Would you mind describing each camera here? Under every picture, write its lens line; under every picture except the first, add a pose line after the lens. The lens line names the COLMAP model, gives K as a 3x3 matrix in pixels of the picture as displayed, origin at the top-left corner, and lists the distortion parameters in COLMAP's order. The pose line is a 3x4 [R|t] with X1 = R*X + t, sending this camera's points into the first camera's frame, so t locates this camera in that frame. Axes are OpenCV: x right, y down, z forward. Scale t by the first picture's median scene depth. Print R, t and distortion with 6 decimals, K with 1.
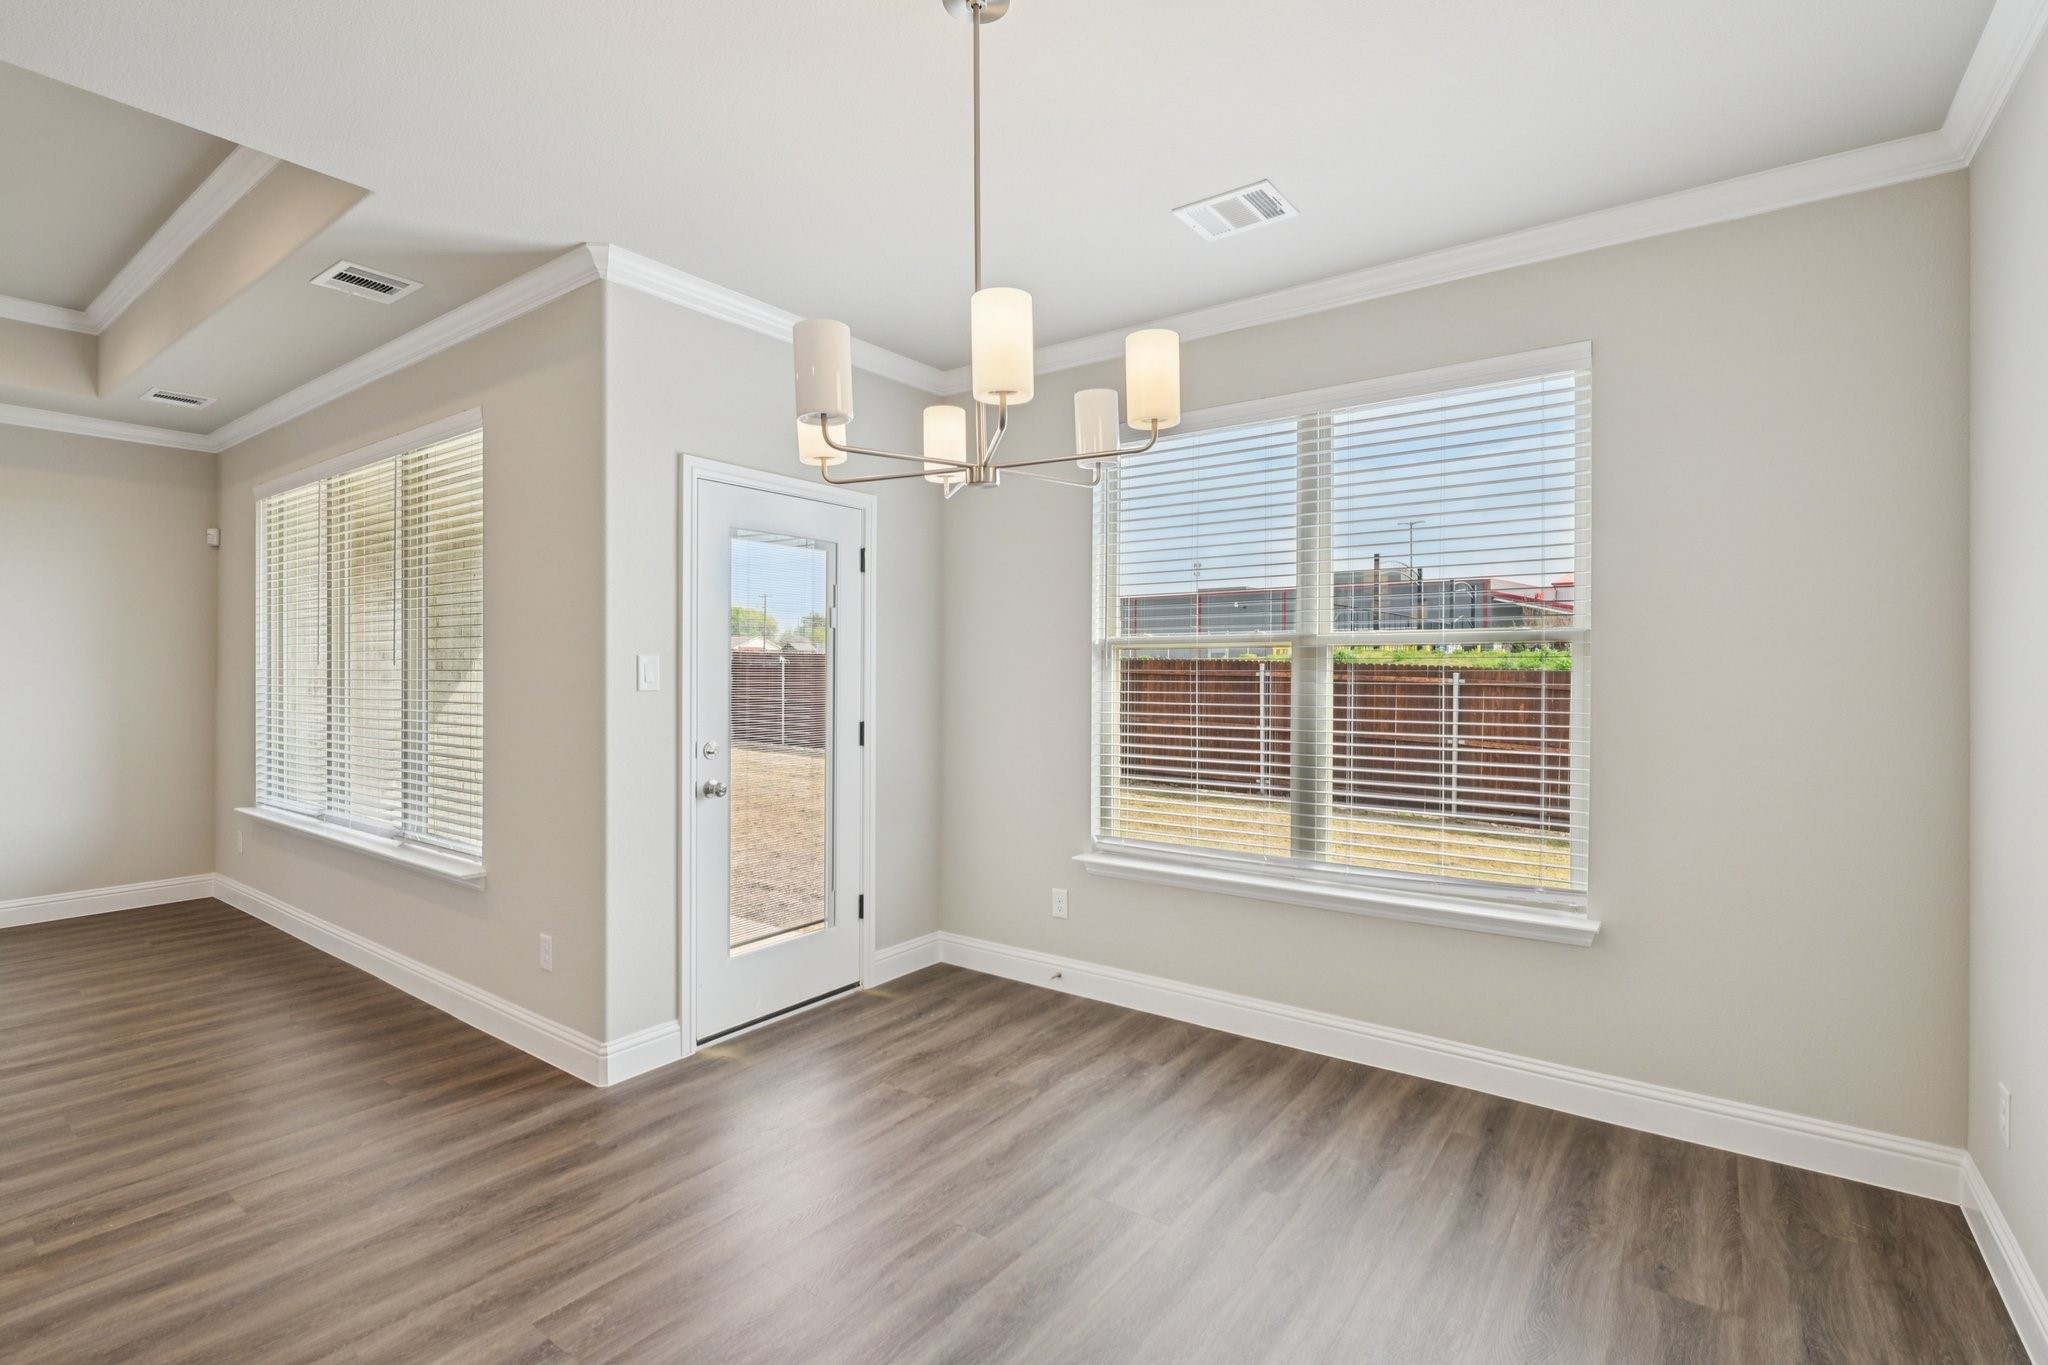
lens RADIAL K [[941.8, 0, 1024.6], [0, 941.8, 675.8], [0, 0, 1]] dist [-0.002546, -0.000408]
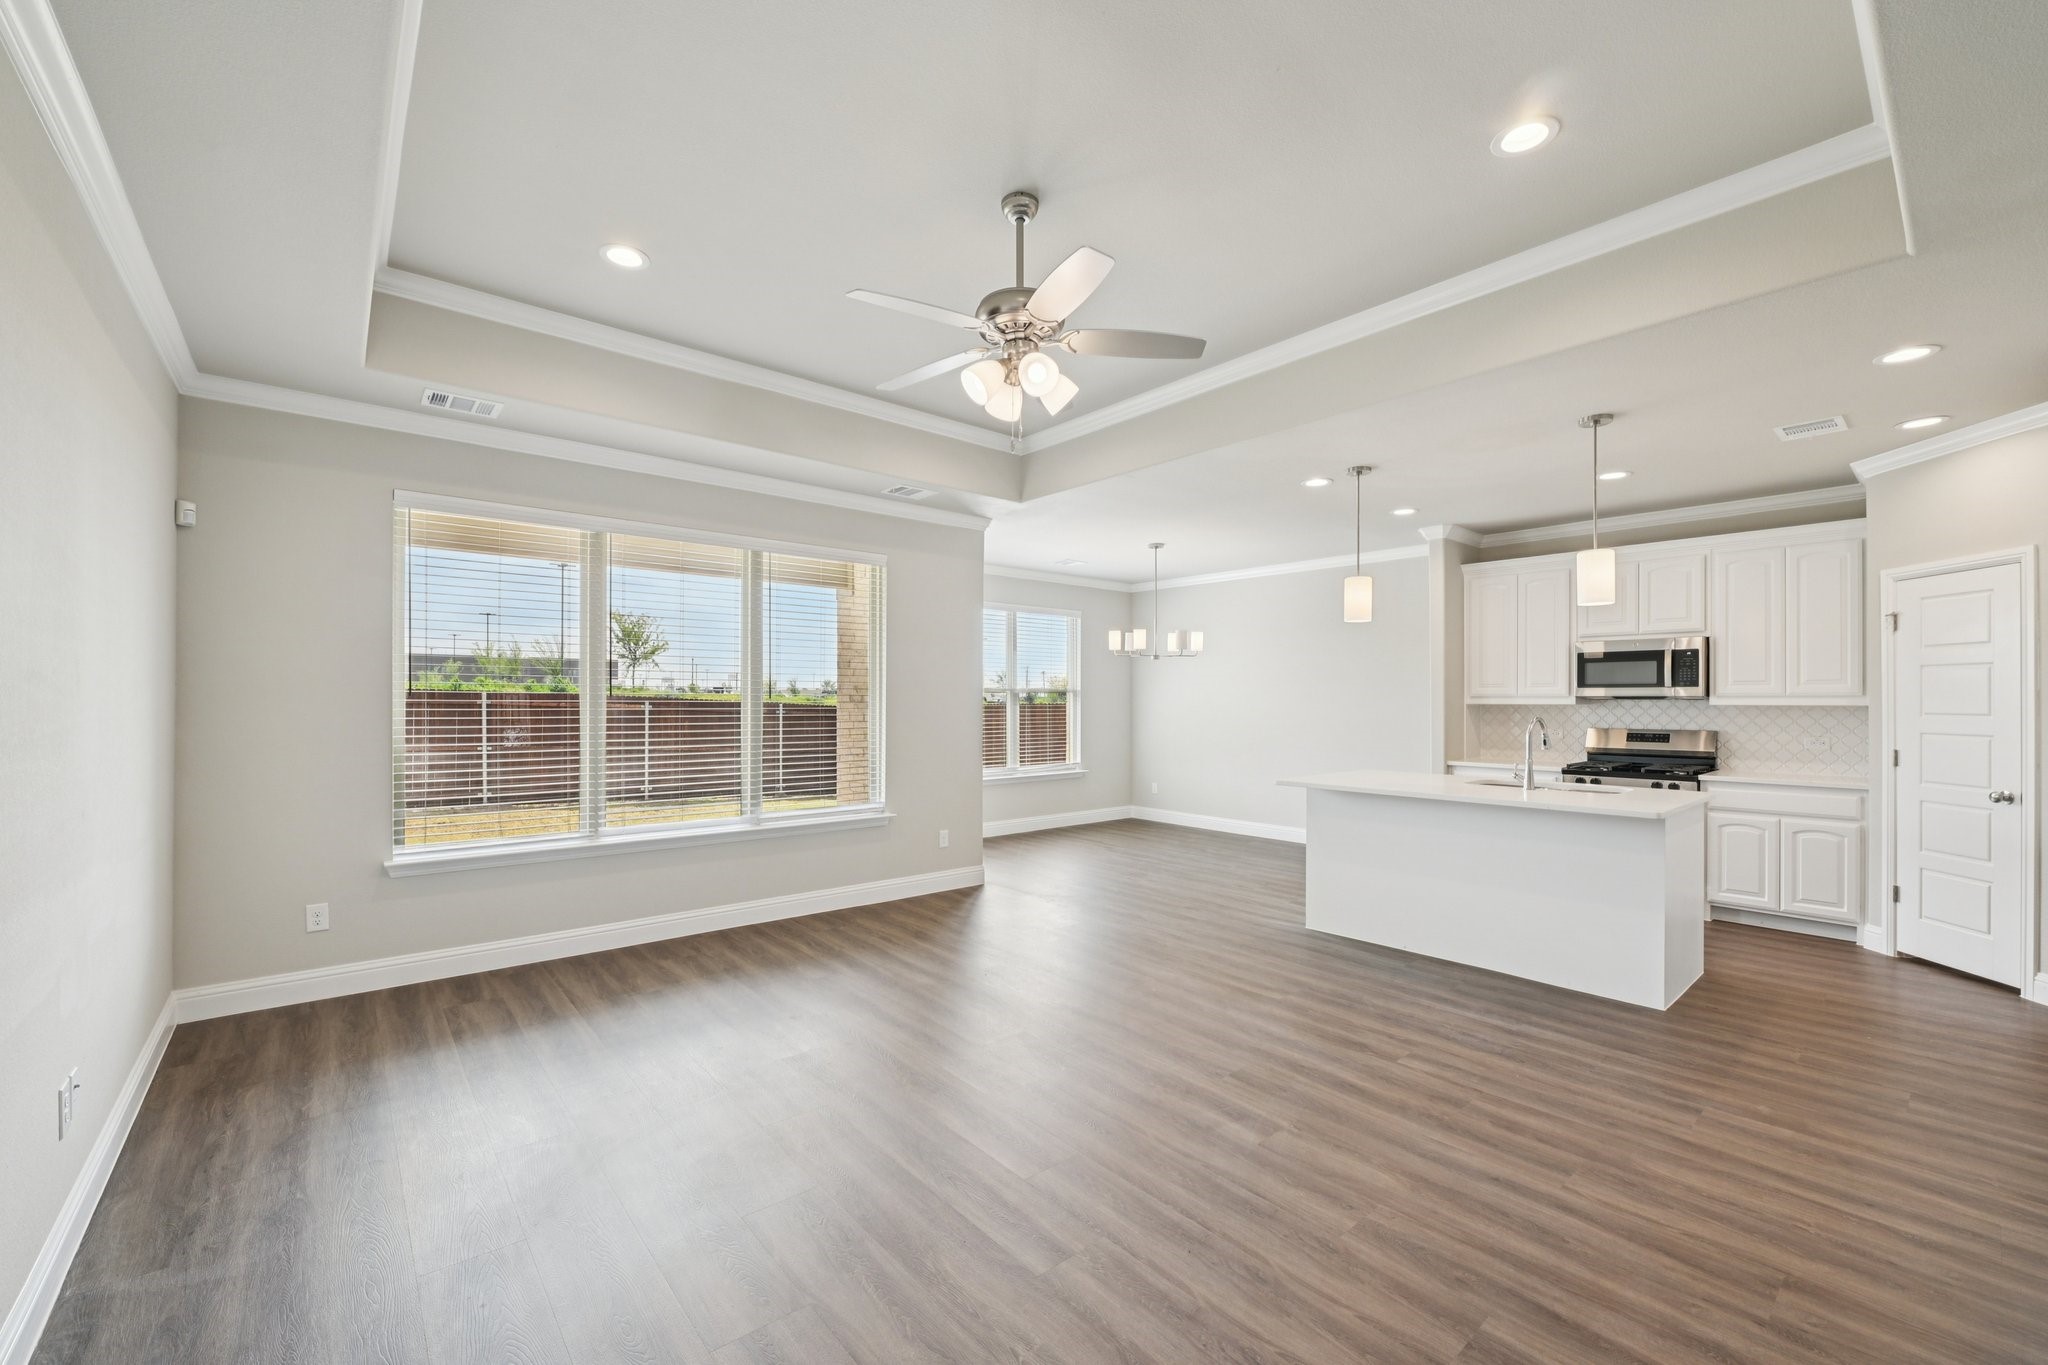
lens RADIAL K [[823.5, 0, 1022.0], [0, 823.5, 700.2], [0, 0, 1]] dist [-0.003297, -0.000363]
pose [[0.231273, -0.001419, 0.972888, -2.281101], [0.002330, 0.999997, 0.000905, -0.011638], [-0.972886, 0.002057, 0.231276, 0.422911]]
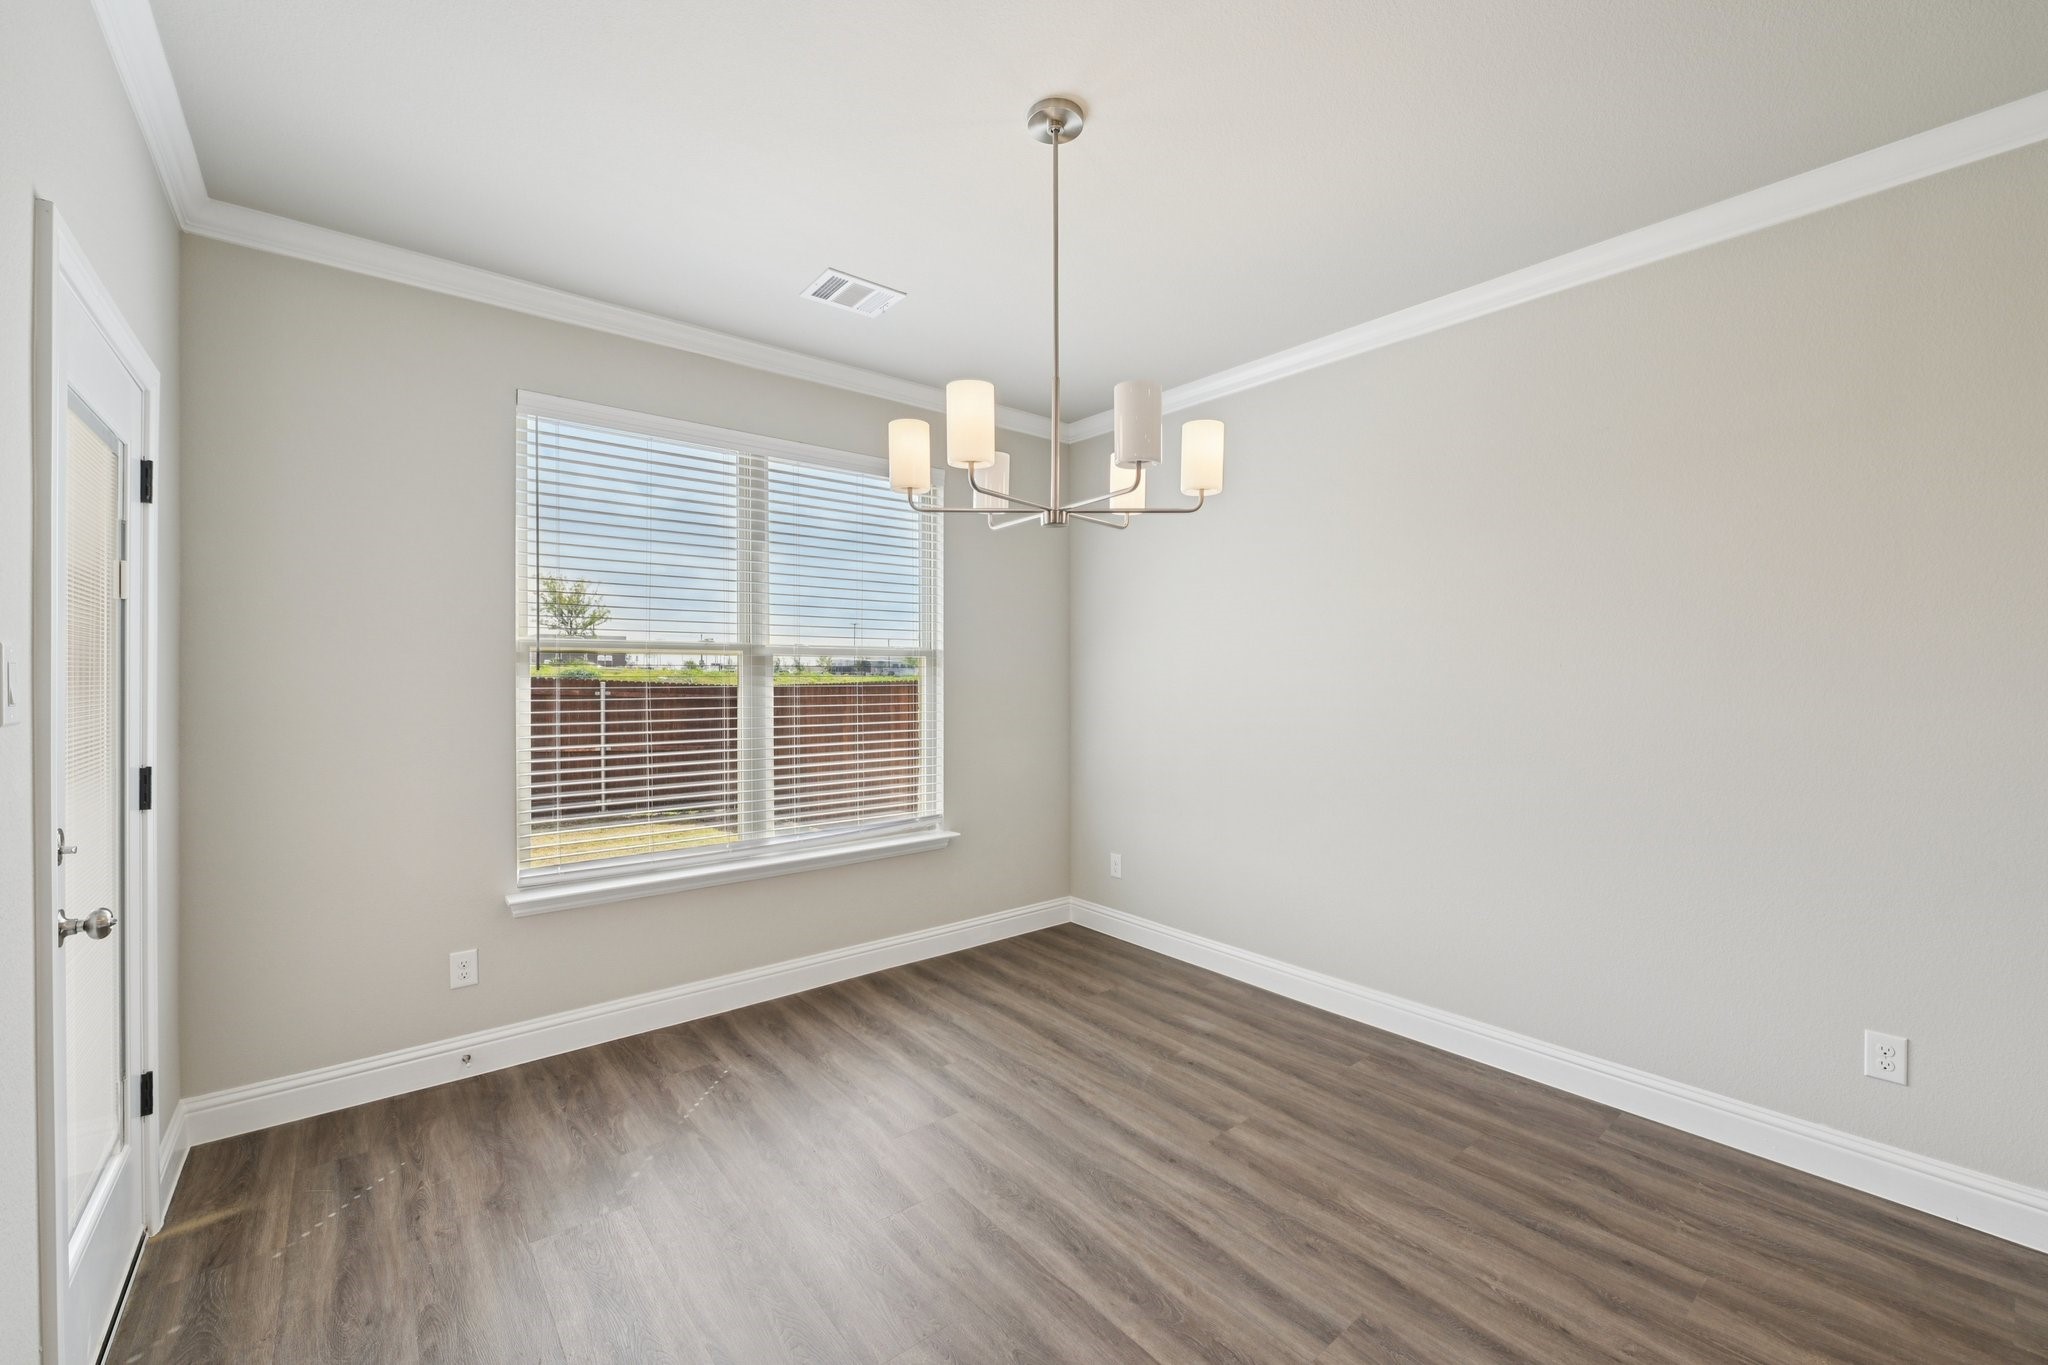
lens RADIAL K [[826.3, 0, 1028.4], [0, 826.3, 676.2], [0, 0, 1]] dist [-0.002118, -0.000394]
pose [[0.250283, -0.001787, 0.968171, -0.646282], [0.007353, 0.999973, -0.000055, -0.002937], [-0.968145, 0.007132, 0.250289, 0.447921]]
